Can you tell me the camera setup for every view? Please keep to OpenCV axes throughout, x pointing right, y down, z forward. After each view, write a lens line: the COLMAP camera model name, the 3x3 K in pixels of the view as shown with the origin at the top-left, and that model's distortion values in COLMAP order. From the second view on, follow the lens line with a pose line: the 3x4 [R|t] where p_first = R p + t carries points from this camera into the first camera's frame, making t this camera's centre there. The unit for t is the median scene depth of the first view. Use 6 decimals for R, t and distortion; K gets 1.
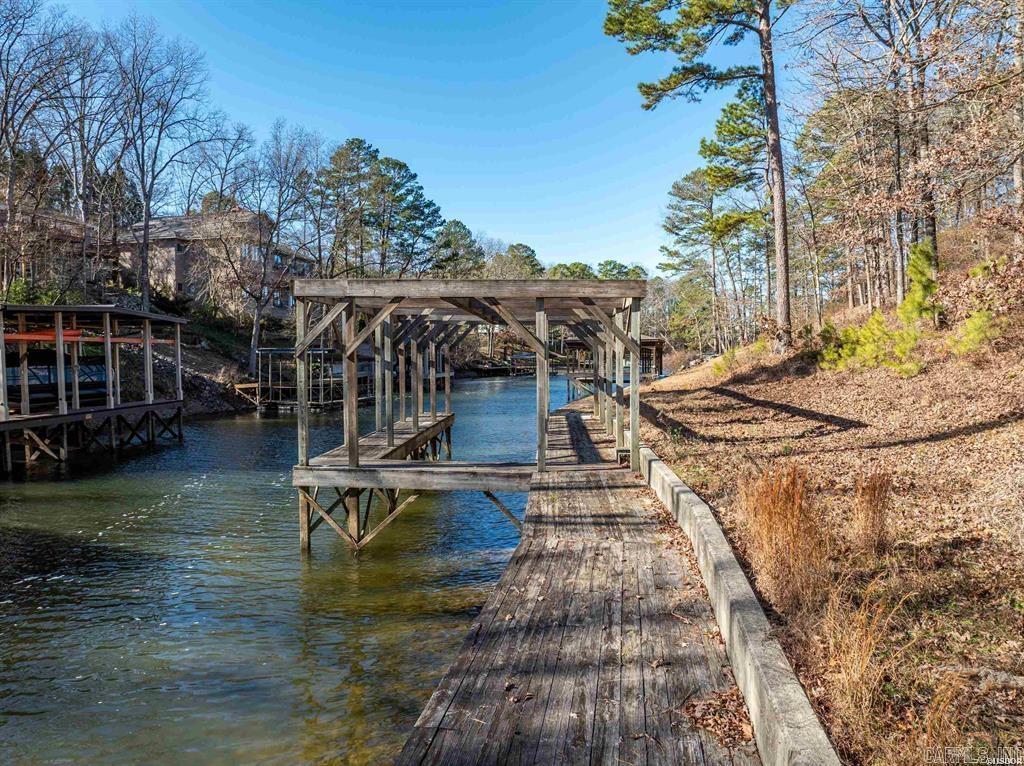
lens RADIAL K [[719.6, 0, 512.0], [0, 719.6, 383.0], [0, 0, 1]] dist [-0.061746, 0.037511]
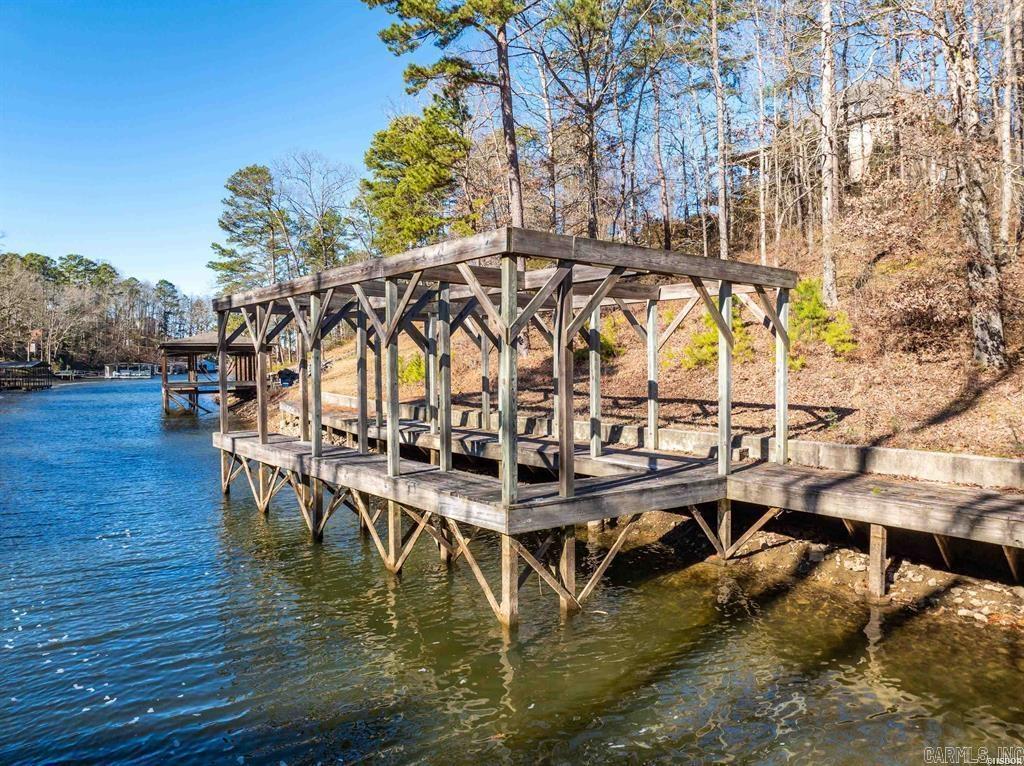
lens RADIAL K [[719.6, 0, 512.0], [0, 719.6, 383.0], [0, 0, 1]] dist [-0.061746, 0.037511]
pose [[0.747761, -0.019459, 0.663683, -0.111359], [0.028546, 0.999588, -0.002855, 0.000457], [-0.663354, 0.021080, 0.748009, 0.074332]]
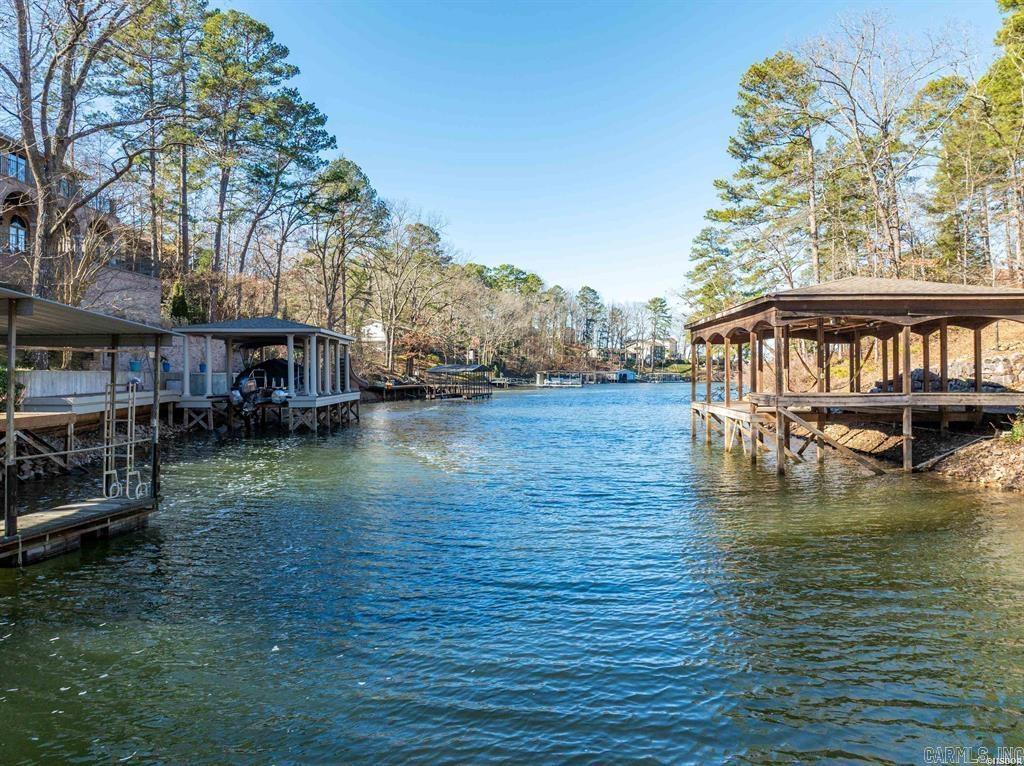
lens RADIAL K [[719.6, 0, 512.0], [0, 719.6, 383.0], [0, 0, 1]] dist [-0.061746, 0.037511]
pose [[0.981885, 0.002055, 0.189466, -0.069696], [0.003387, 0.999591, -0.028396, -0.006800], [-0.189446, 0.028524, 0.981477, 0.457689]]
